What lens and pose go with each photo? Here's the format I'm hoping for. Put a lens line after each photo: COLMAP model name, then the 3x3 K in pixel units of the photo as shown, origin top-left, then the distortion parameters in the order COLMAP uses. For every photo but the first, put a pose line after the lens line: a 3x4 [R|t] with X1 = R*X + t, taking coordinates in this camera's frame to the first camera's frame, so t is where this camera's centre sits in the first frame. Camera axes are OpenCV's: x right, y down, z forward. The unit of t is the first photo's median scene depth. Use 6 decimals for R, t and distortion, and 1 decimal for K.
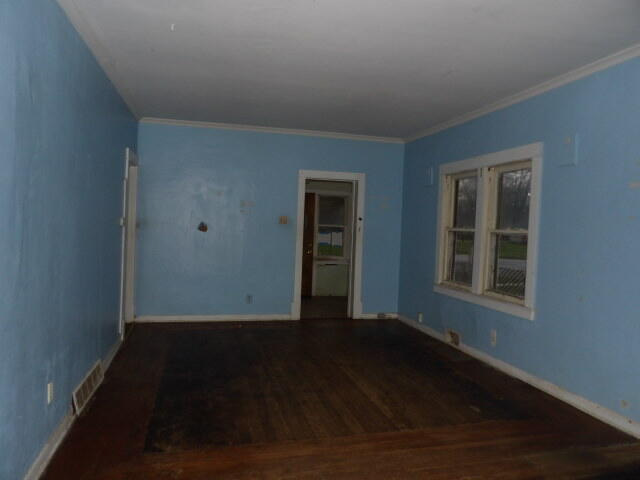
lens RADIAL K [[480.0, 0, 320.0], [0, 480.0, 240.0], [0, 0, 1]] dist [-0.010231, 0.018117]
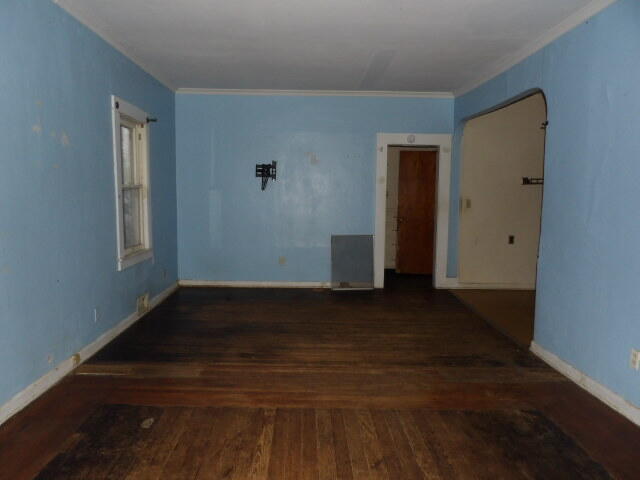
lens RADIAL K [[480.0, 0, 319.5], [0, 480.0, 240.4], [0, 0, 1]] dist [-0.010231, 0.018117]
pose [[-0.976563, -0.064647, 0.205293, -0.071864], [-0.037616, 0.990410, 0.132943, -0.038711], [-0.211919, 0.122104, -0.969629, 1.641019]]
